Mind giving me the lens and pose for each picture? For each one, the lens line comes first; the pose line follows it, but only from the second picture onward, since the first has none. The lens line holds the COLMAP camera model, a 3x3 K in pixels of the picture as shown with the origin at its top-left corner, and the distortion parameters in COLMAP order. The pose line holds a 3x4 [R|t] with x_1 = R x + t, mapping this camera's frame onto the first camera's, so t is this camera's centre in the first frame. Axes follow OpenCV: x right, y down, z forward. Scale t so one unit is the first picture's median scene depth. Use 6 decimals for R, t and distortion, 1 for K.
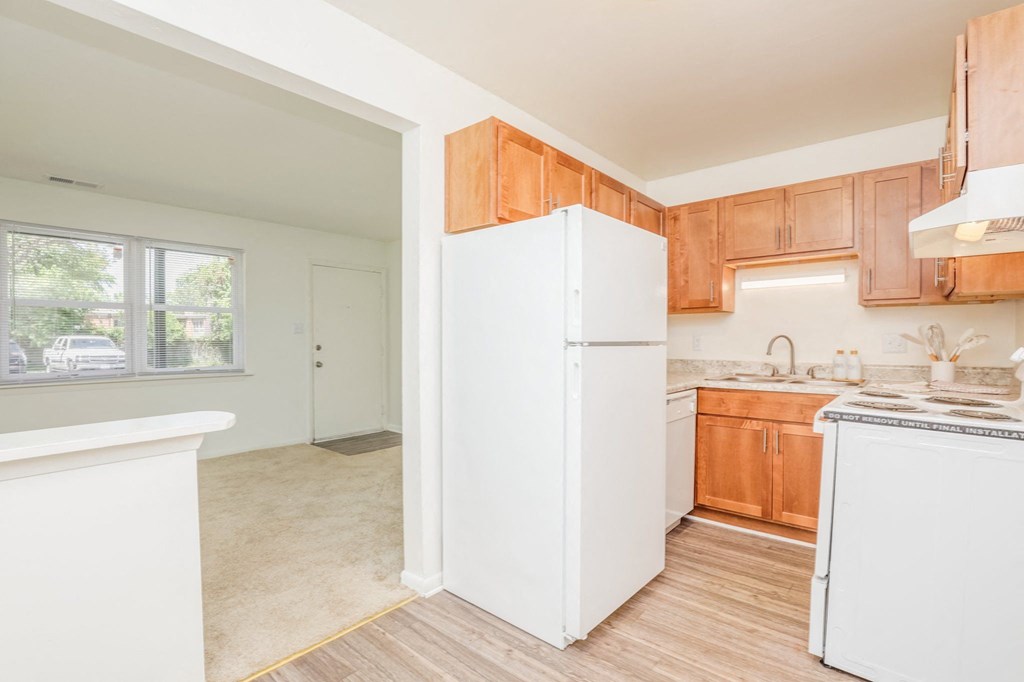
lens RADIAL K [[467.5, 0, 508.5], [0, 467.5, 342.9], [0, 0, 1]] dist [-0.034928, 0.004985]
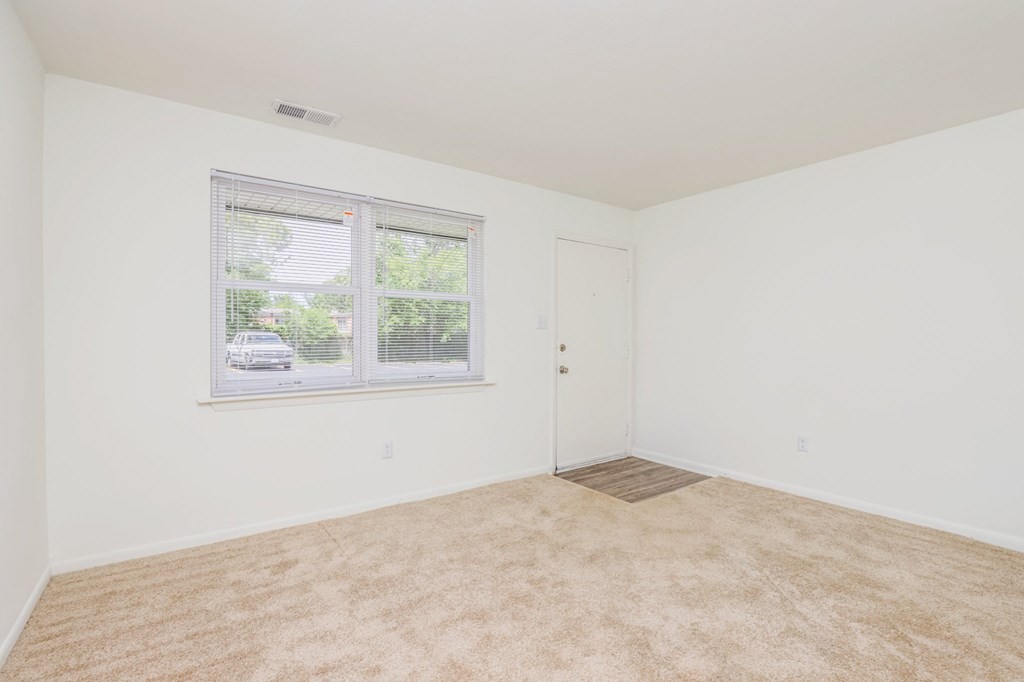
lens RADIAL K [[467.5, 0, 520.7], [0, 467.5, 341.6], [0, 0, 1]] dist [-0.034928, 0.004985]
pose [[0.974935, 0.006015, -0.222410, -0.627796], [-0.005280, 0.999978, 0.003901, -0.004730], [0.222429, -0.002629, 0.974945, 0.497767]]
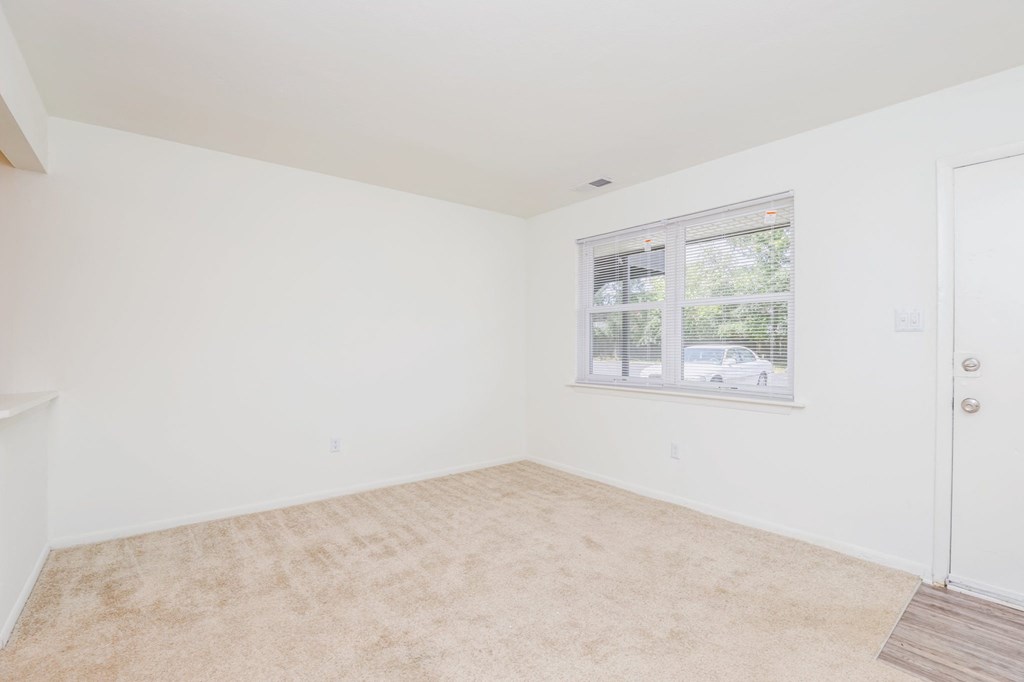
lens RADIAL K [[467.5, 0, 511.9], [0, 467.5, 344.8], [0, 0, 1]] dist [-0.034928, 0.004985]
pose [[-0.178339, 0.003061, -0.983964, 0.115928], [-0.007561, 0.999961, 0.004481, -0.013125], [0.983940, 0.008238, -0.178309, 1.380110]]
